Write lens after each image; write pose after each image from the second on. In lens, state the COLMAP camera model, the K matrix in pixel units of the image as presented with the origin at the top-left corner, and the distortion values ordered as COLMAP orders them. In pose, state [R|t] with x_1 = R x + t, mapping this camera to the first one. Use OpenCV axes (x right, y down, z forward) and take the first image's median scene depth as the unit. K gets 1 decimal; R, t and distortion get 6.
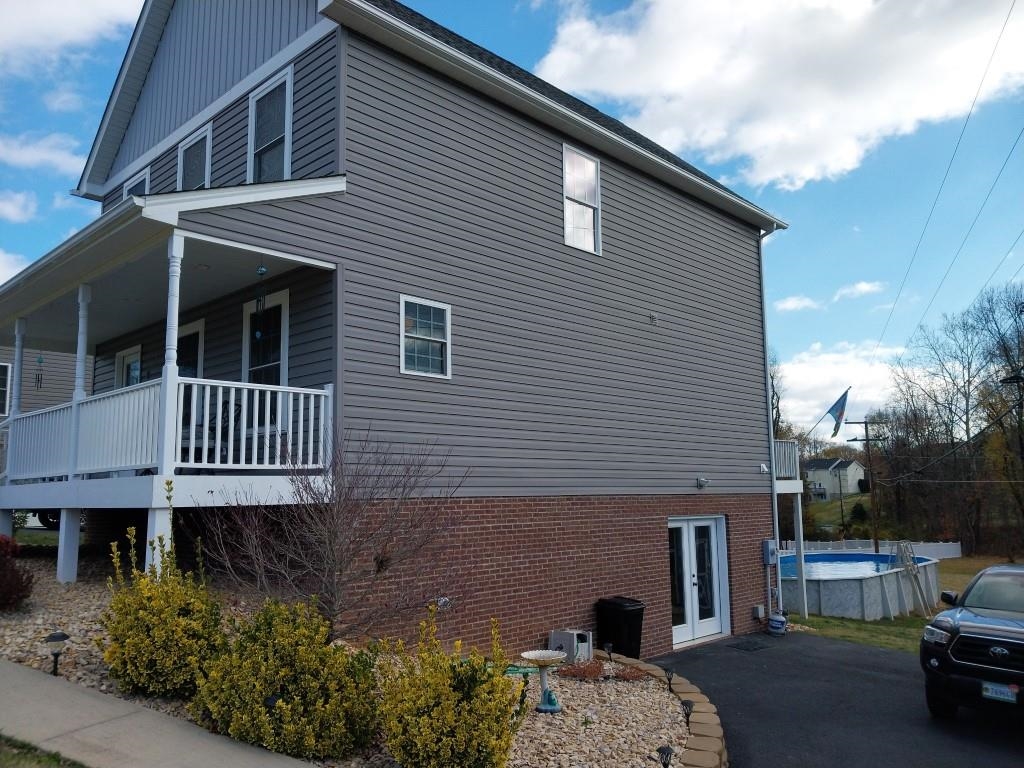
lens RADIAL K [[817.6, 0, 512.0], [0, 817.6, 384.0], [0, 0, 1]] dist [0.003352, -0.000827]
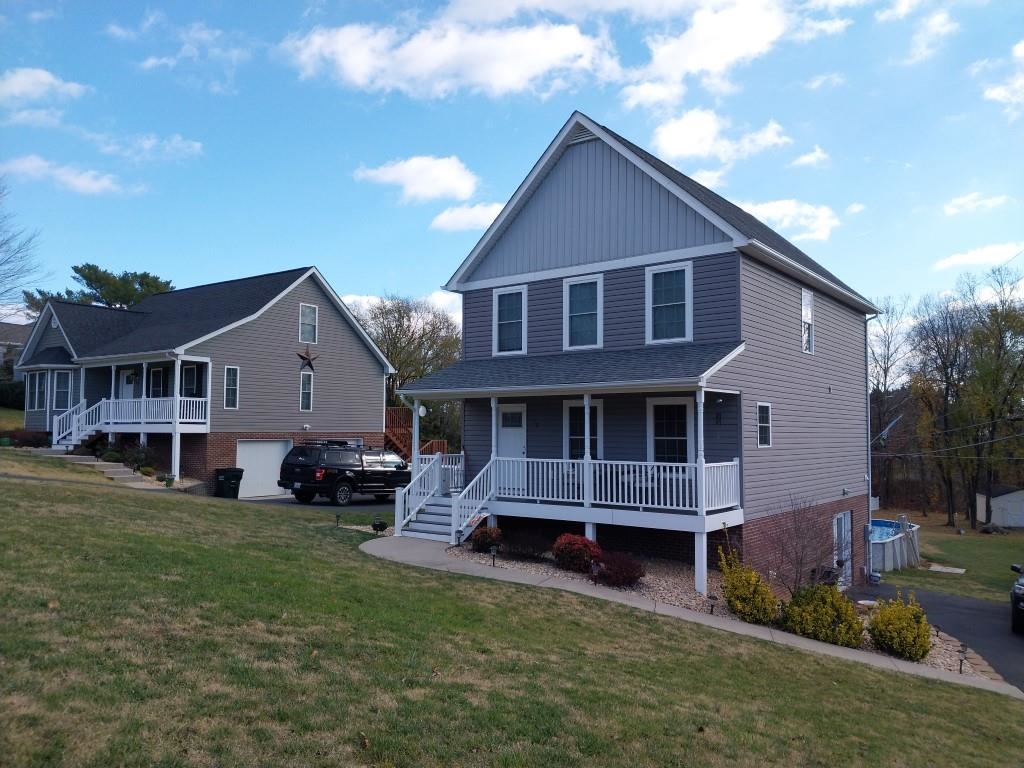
lens RADIAL K [[817.6, 0, 512.0], [0, 817.6, 384.0], [0, 0, 1]] dist [0.003352, -0.000827]
pose [[0.991946, 0.013414, 0.125952, -0.605372], [-0.021785, 0.997627, 0.065317, -0.173073], [-0.124777, -0.067535, 0.989884, -0.455860]]
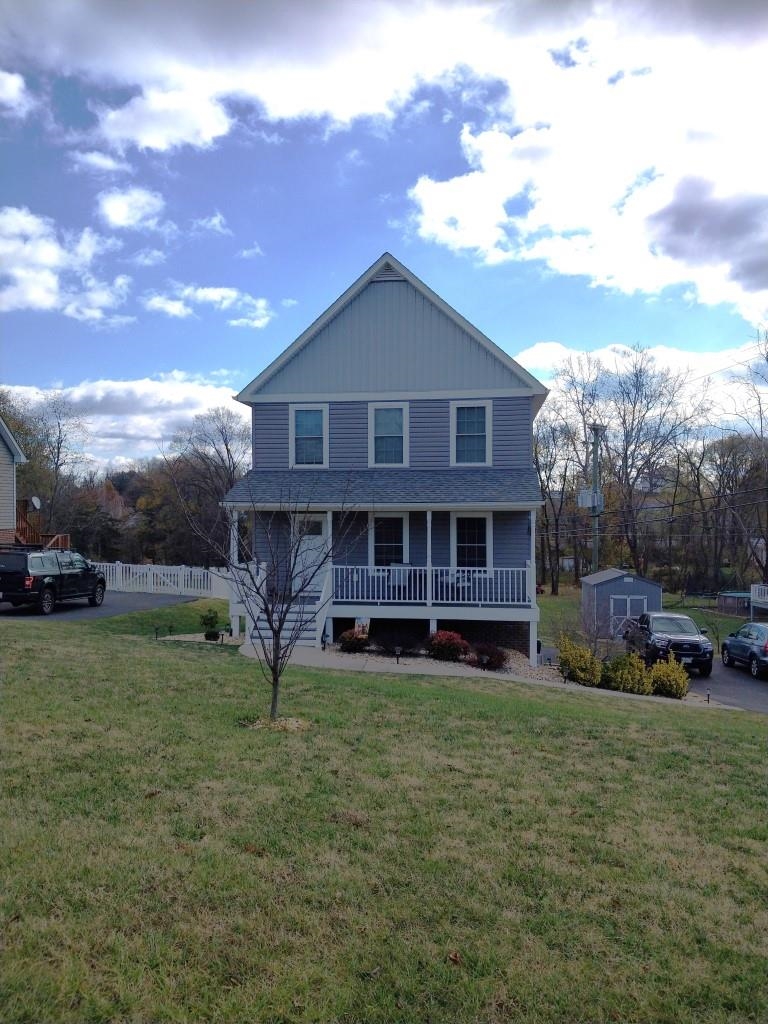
lens RADIAL K [[817.6, 0, 384.0], [0, 817.6, 512.0], [0, 0, 1]] dist [0.003352, -0.000827]
pose [[0.775973, 0.009975, 0.630687, -1.235124], [-0.083558, 0.992689, 0.087106, -0.192414], [-0.625207, -0.120291, 0.771133, -0.323279]]
